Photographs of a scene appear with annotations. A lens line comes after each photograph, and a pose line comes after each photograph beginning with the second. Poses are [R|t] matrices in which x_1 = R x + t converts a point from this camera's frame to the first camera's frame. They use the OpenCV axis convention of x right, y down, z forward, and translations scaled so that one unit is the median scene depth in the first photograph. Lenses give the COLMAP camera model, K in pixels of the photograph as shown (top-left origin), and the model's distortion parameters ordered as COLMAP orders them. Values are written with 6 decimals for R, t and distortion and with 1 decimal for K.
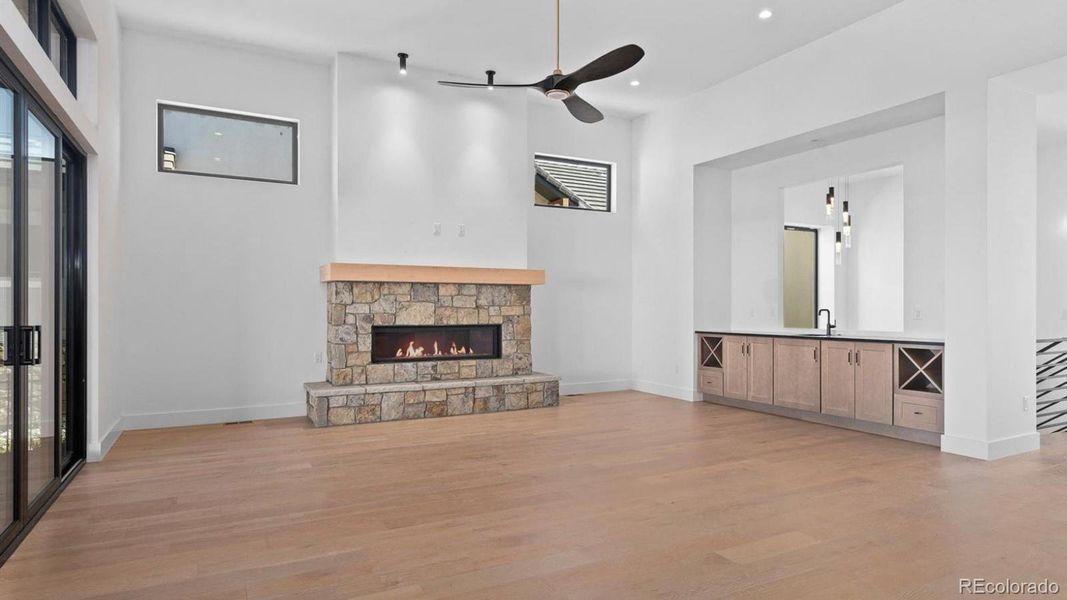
lens RADIAL K [[620.1, 0, 538.4], [0, 620.1, 297.7], [0, 0, 1]] dist [-0.008977, 0.002267]
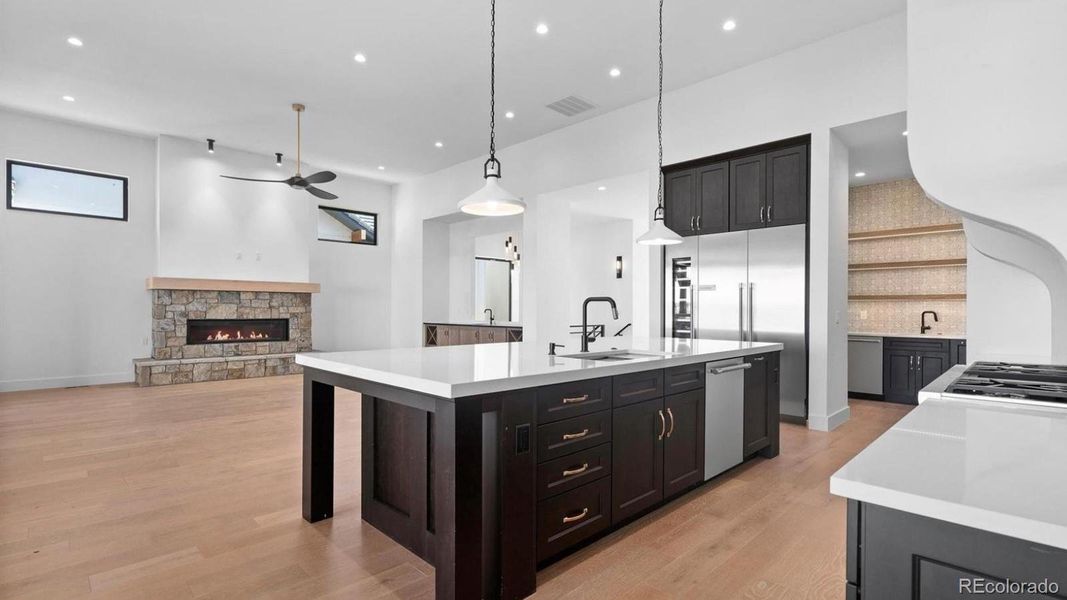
lens RADIAL K [[489.6, 0, 531.8], [0, 489.6, 305.1], [0, 0, 1]] dist [-0.000083, -0.001727]
pose [[0.955883, 0.006637, 0.293672, 0.176635], [-0.009663, 0.999914, 0.008855, -0.007301], [-0.293588, -0.011302, 0.955865, -0.366053]]
